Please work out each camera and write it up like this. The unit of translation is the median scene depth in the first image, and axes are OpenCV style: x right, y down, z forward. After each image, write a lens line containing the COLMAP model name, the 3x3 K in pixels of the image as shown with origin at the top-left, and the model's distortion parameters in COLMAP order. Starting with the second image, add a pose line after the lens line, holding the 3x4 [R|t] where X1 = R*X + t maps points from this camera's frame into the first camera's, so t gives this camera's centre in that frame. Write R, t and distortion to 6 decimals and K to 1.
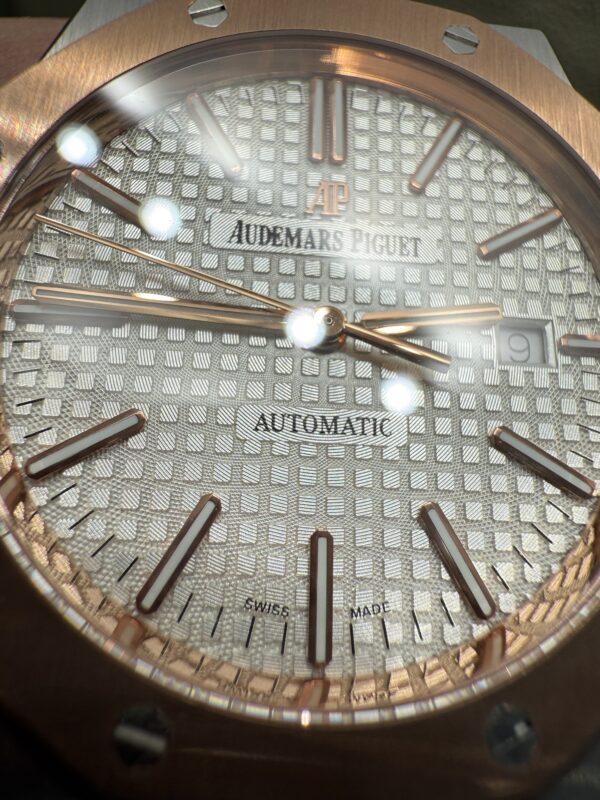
lens RADIAL K [[587.3, 0, 300.0], [0, 587.3, 400.0], [0, 0, 1]] dist [-0.002905, -0.003970]
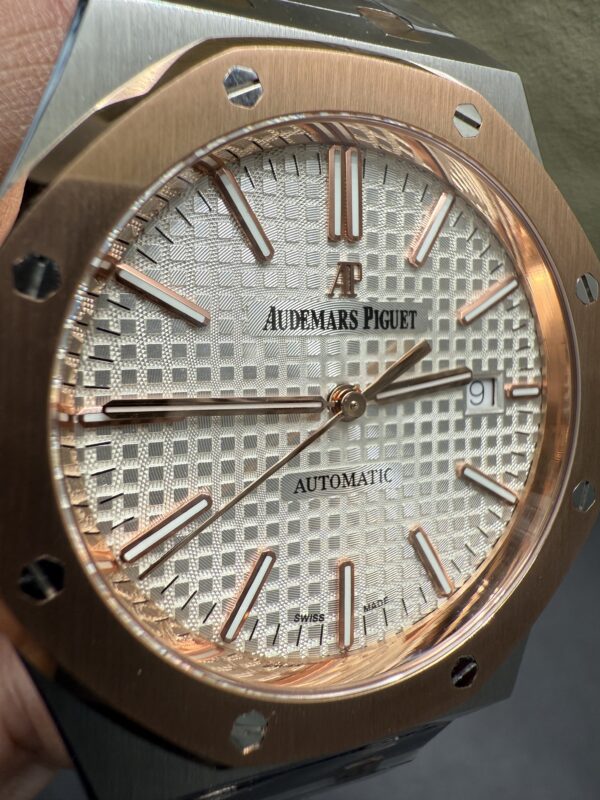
lens RADIAL K [[587.3, 0, 300.0], [0, 587.3, 400.0], [0, 0, 1]] dist [-0.002905, -0.003970]
pose [[0.961022, -0.065303, 0.268650, -0.360936], [-0.031569, 0.939430, 0.341284, -0.520466], [-0.274665, -0.336462, 0.900751, -0.060643]]
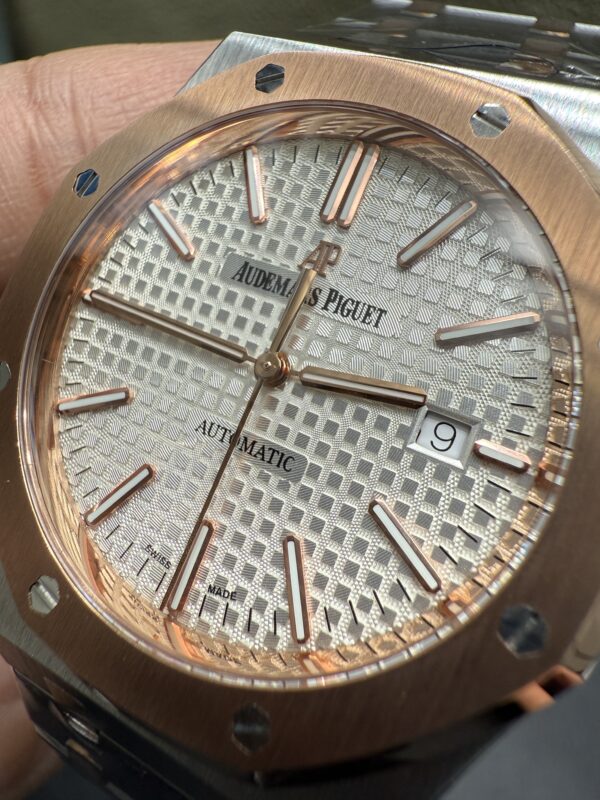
lens RADIAL K [[587.3, 0, 300.0], [0, 587.3, 400.0], [0, 0, 1]] dist [-0.002905, -0.003970]
pose [[0.851243, 0.312440, -0.421625, 0.597431], [-0.259529, 0.948957, 0.179235, -0.282334], [0.456104, -0.043148, 0.888880, -0.046088]]
